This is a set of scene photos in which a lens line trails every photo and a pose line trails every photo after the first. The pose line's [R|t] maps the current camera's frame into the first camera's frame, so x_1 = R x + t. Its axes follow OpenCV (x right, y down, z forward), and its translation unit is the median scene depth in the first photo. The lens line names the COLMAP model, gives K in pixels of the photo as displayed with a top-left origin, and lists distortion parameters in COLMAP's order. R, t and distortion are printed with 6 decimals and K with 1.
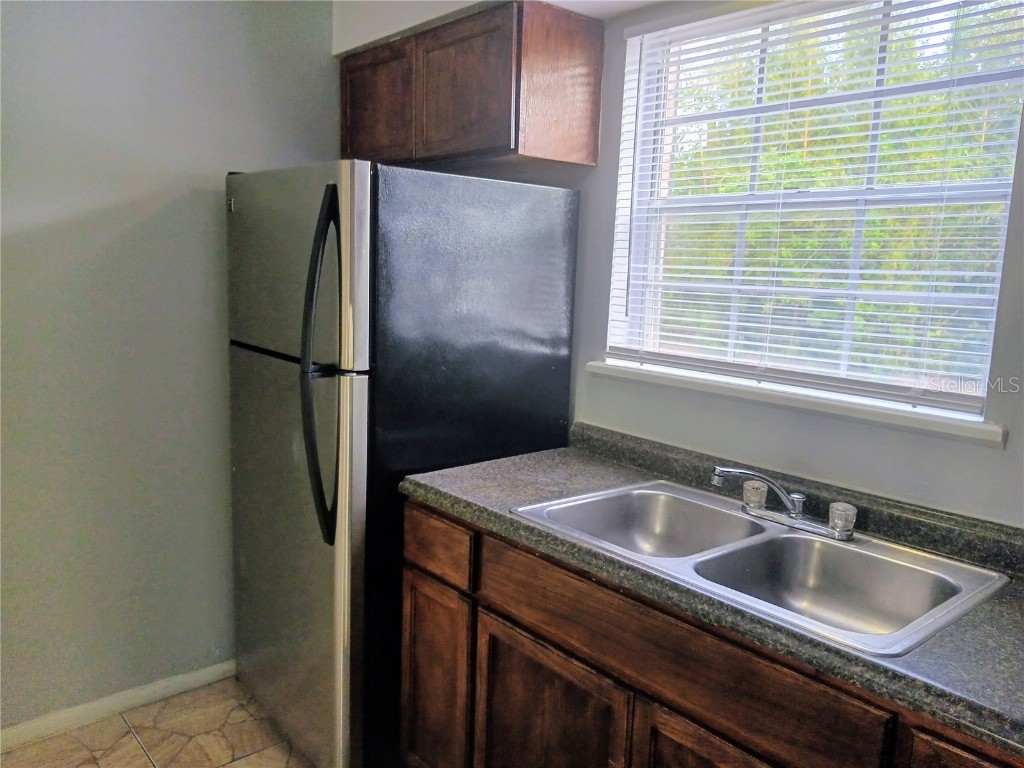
lens RADIAL K [[767.8, 0, 510.3], [0, 767.8, 383.2], [0, 0, 1]] dist [0.040911, -0.081488]
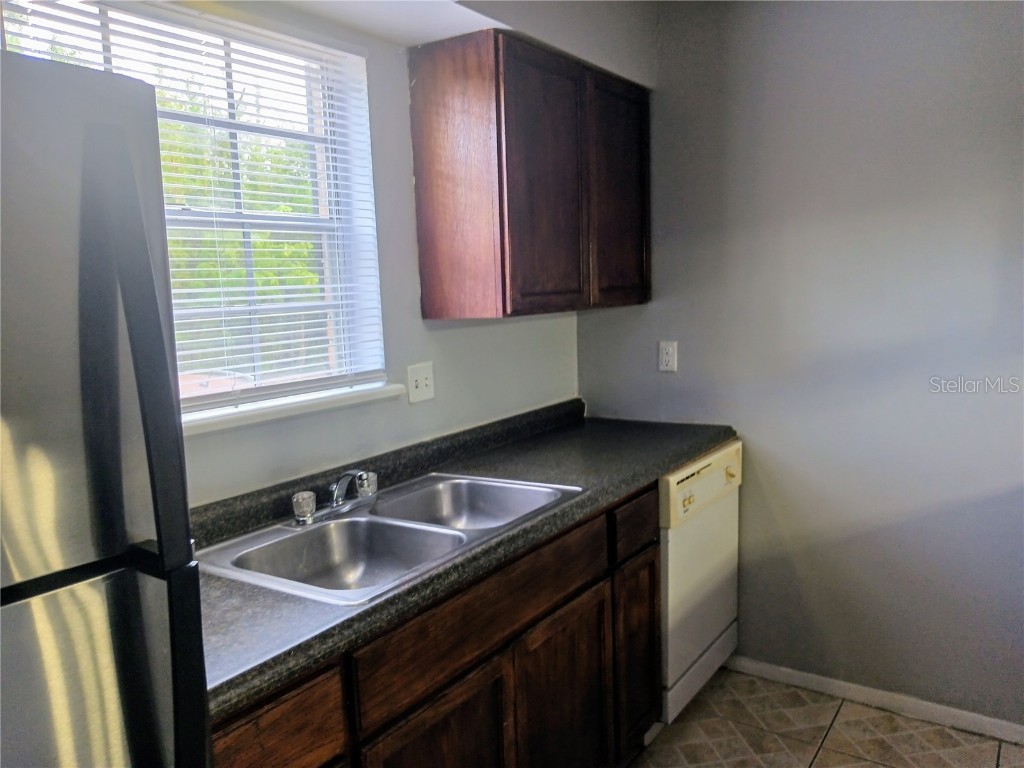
lens RADIAL K [[767.8, 0, 511.6], [0, 767.8, 387.3], [0, 0, 1]] dist [0.040911, -0.081488]
pose [[-0.240971, -0.151120, 0.958695, -0.744652], [0.178069, 0.964150, 0.196738, -0.168088], [-0.954057, 0.218122, -0.205422, 0.957096]]
